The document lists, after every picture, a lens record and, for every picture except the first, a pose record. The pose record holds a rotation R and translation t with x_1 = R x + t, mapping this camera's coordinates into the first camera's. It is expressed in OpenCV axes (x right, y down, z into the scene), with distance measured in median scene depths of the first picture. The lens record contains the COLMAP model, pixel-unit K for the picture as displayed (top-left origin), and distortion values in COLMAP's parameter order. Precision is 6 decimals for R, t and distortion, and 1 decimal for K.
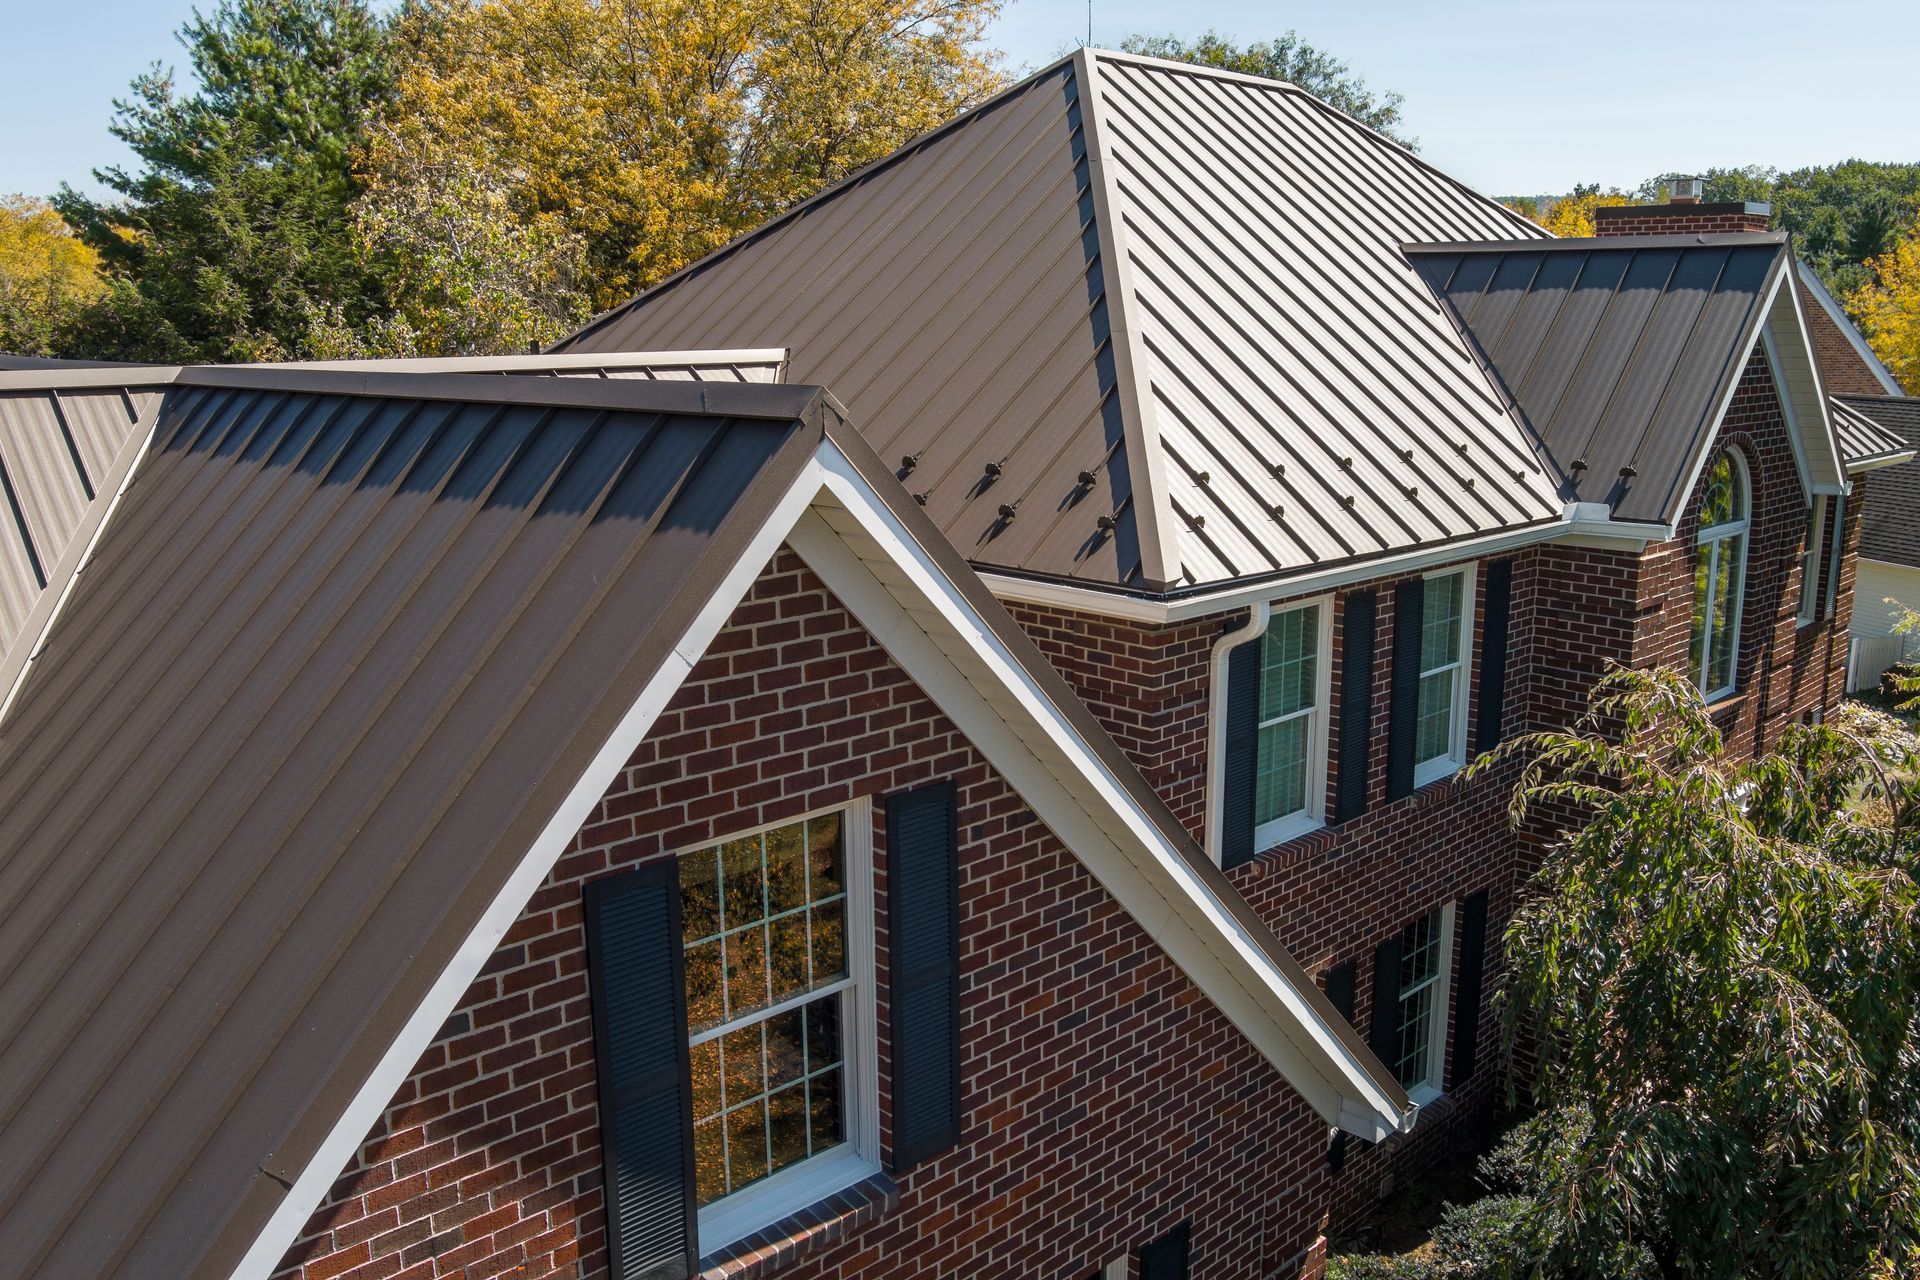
lens RADIAL K [[1548.1, 0, 966.6], [0, 1548.1, 641.4], [0, 0, 1]] dist [-0.068982, 0.023787]
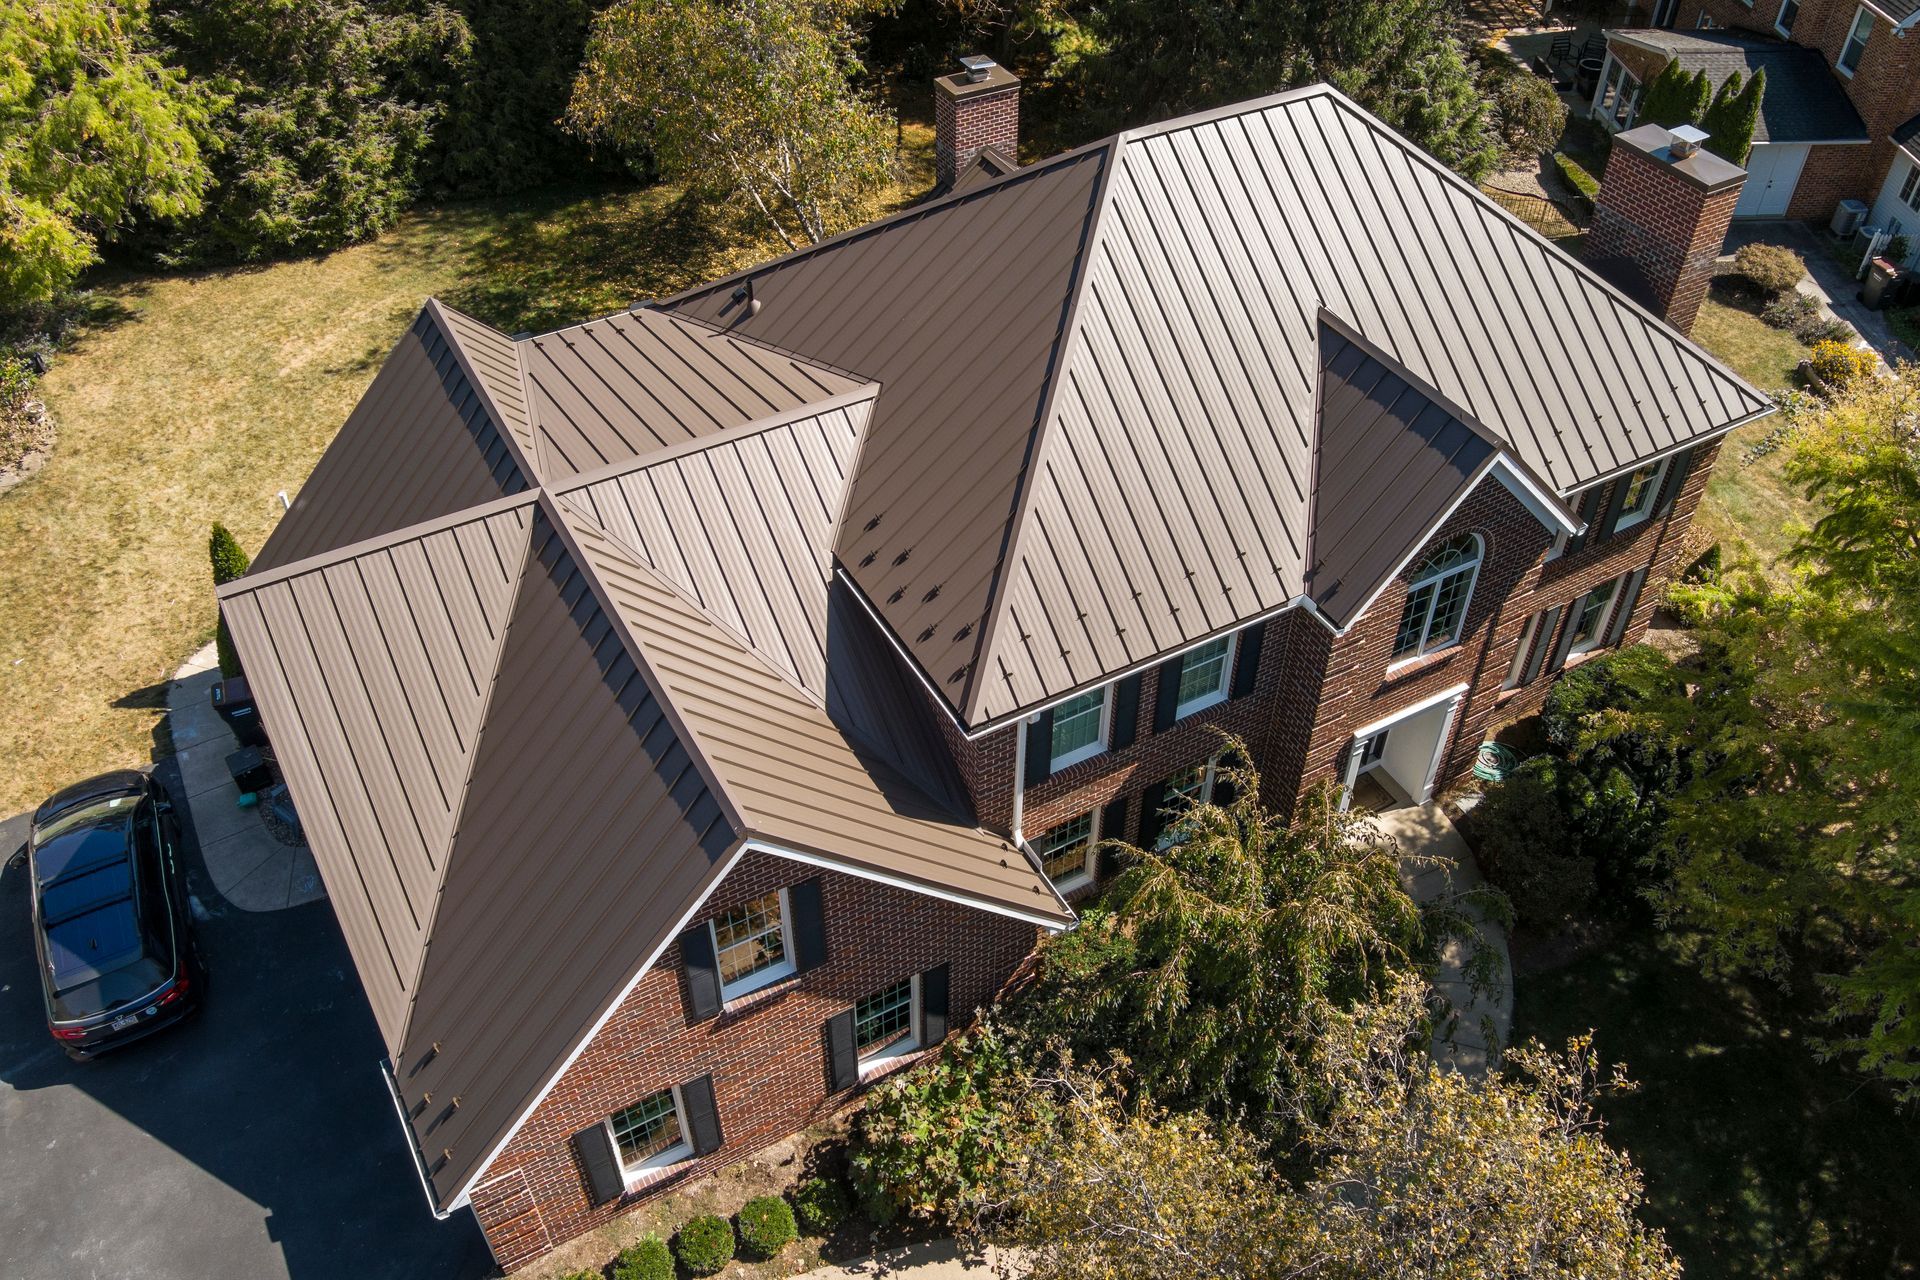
lens RADIAL K [[1568.9, 0, 979.5], [0, 1568.9, 643.0], [0, 0, 1]] dist [-0.067606, 0.029108]
pose [[0.968118, 0.182533, -0.171549, 0.350892], [-0.068289, 0.851222, 0.520343, -0.905720], [0.241006, -0.492039, 0.836549, -0.554008]]
